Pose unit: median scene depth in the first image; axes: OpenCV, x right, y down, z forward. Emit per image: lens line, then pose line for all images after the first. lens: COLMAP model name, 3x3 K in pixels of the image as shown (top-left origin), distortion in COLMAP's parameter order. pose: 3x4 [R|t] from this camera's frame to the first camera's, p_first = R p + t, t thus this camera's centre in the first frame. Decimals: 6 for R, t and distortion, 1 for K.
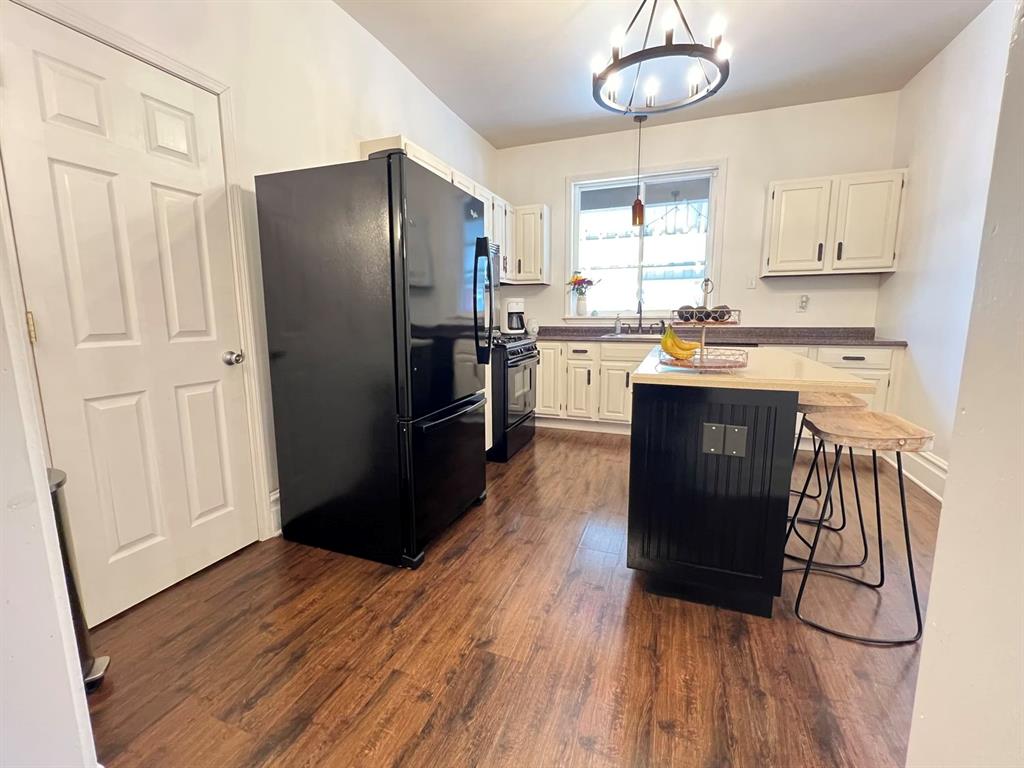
lens RADIAL K [[450.2, 0, 509.3], [0, 450.2, 383.0], [0, 0, 1]] dist [0.001866, 0.000138]
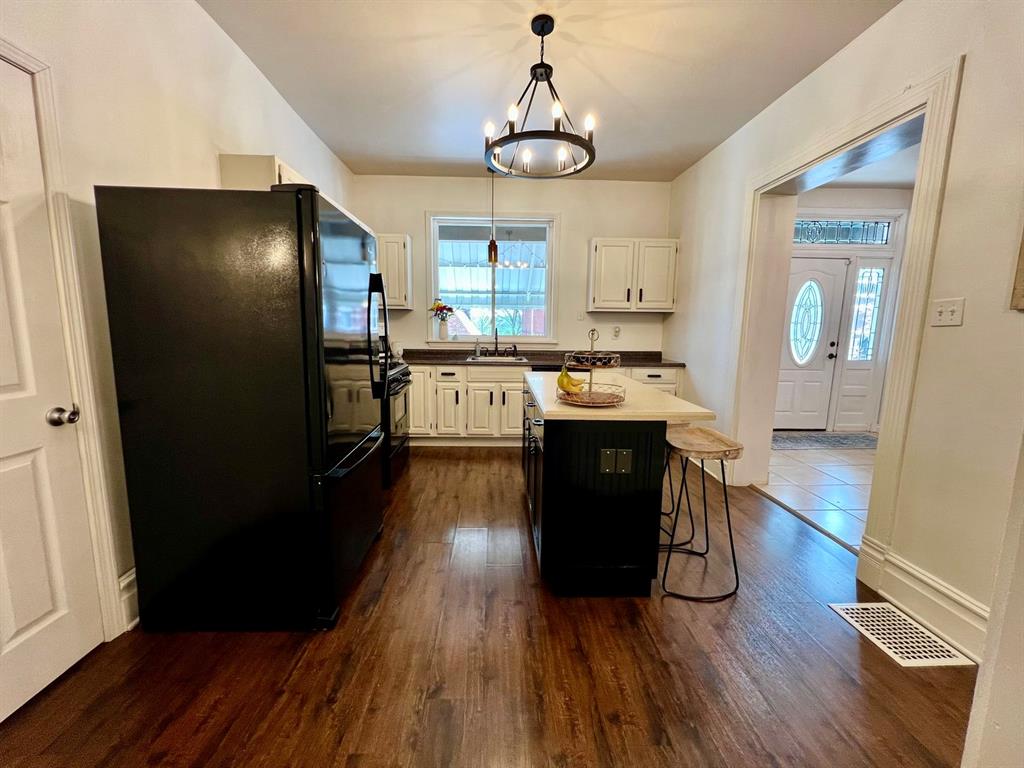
lens RADIAL K [[412.4, 0, 510.2], [0, 412.4, 381.7], [0, 0, 1]] dist [0.001035, 0.000837]
pose [[0.921336, -0.034939, 0.387195, -0.135751], [0.040512, 0.999160, -0.006237, -0.059444], [-0.386651, 0.021432, 0.921977, 0.039615]]
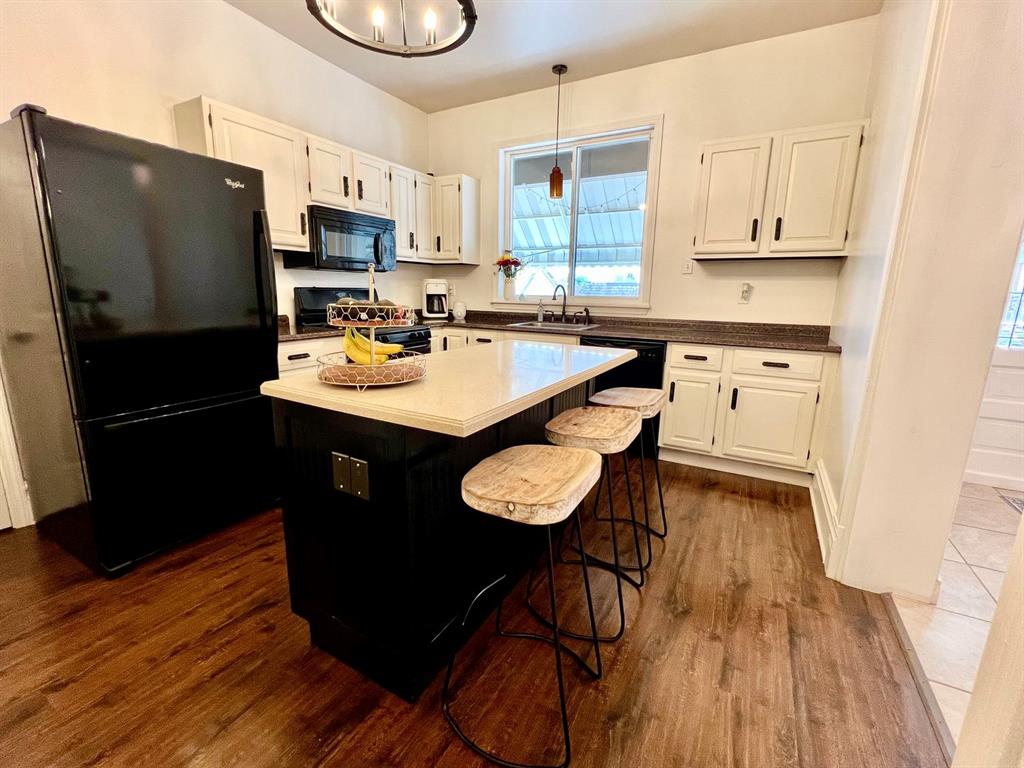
lens RADIAL K [[450.2, 0, 513.7], [0, 450.2, 382.7], [0, 0, 1]] dist [0.001866, 0.000138]
pose [[0.987873, 0.054566, -0.145361, 0.526511], [-0.047335, 0.997485, 0.052751, -0.053984], [0.147873, -0.045230, 0.987971, 0.172070]]
